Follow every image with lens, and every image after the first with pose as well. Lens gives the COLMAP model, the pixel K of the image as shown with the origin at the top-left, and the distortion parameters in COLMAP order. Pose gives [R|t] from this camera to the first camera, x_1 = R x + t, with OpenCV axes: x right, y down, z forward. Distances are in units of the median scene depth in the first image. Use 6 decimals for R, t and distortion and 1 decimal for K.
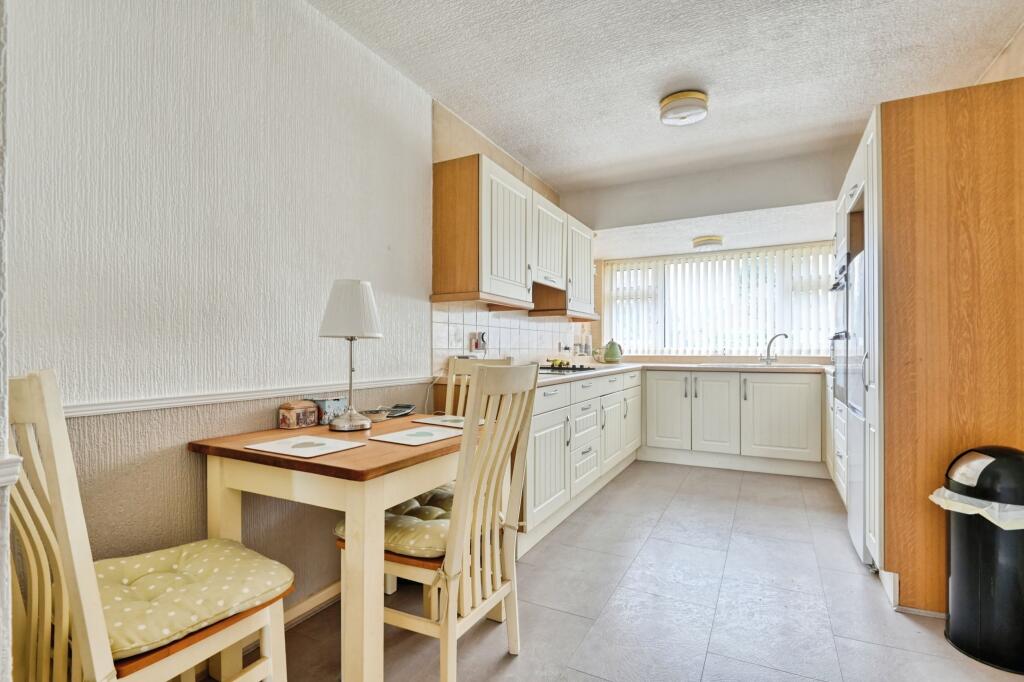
lens RADIAL K [[474.8, 0, 507.5], [0, 474.8, 346.4], [0, 0, 1]] dist [-0.005839, -0.002662]
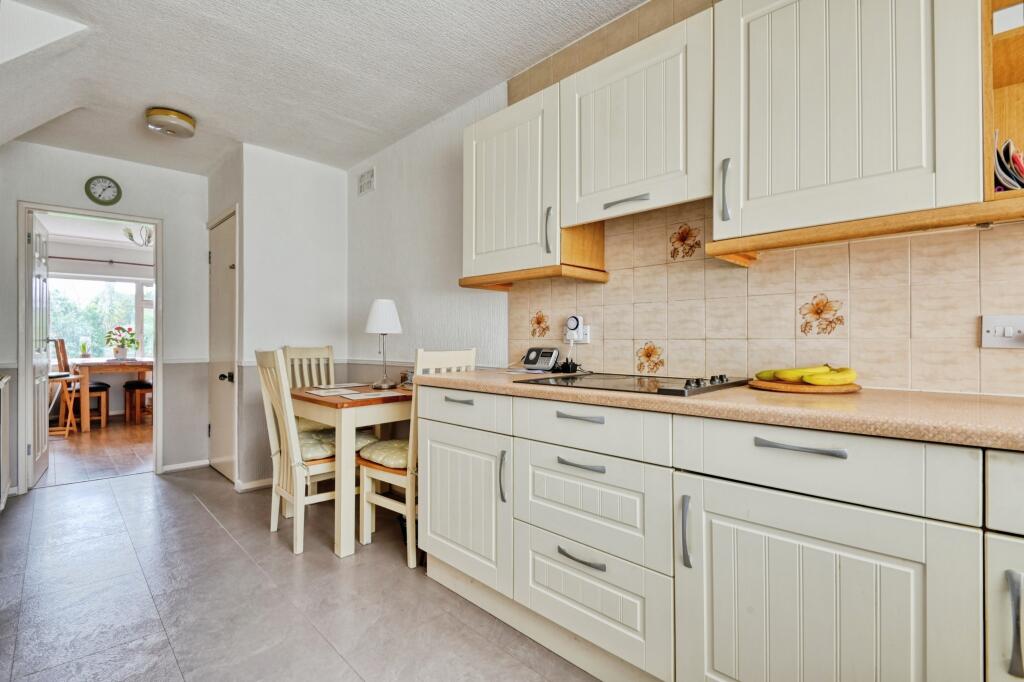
lens RADIAL K [[474.8, 0, 512.5], [0, 474.8, 330.1], [0, 0, 1]] dist [-0.005839, -0.002662]
pose [[-0.287124, -0.019849, -0.957688, 0.467684], [0.008439, 0.999694, -0.023249, 0.004872], [0.957856, -0.014758, -0.286868, 0.793802]]
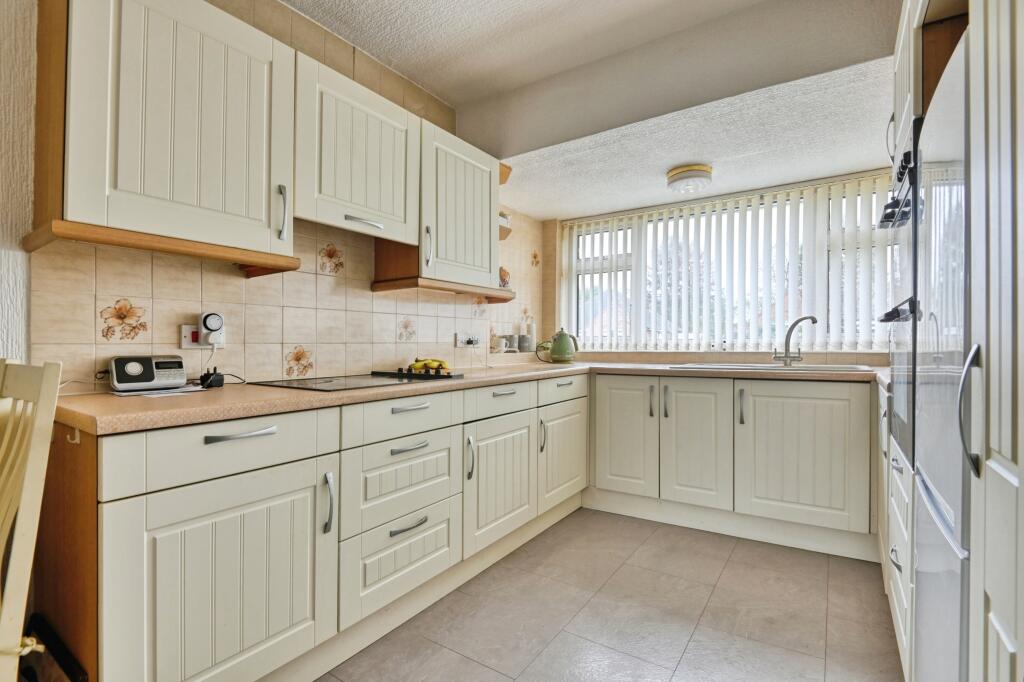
lens RADIAL K [[474.8, 0, 516.8], [0, 474.8, 347.7], [0, 0, 1]] dist [-0.005839, -0.002662]
pose [[0.996286, -0.005026, -0.085964, 0.248982], [0.006249, 0.999883, 0.013962, 0.003309], [0.085884, -0.014447, 0.996200, 0.341215]]
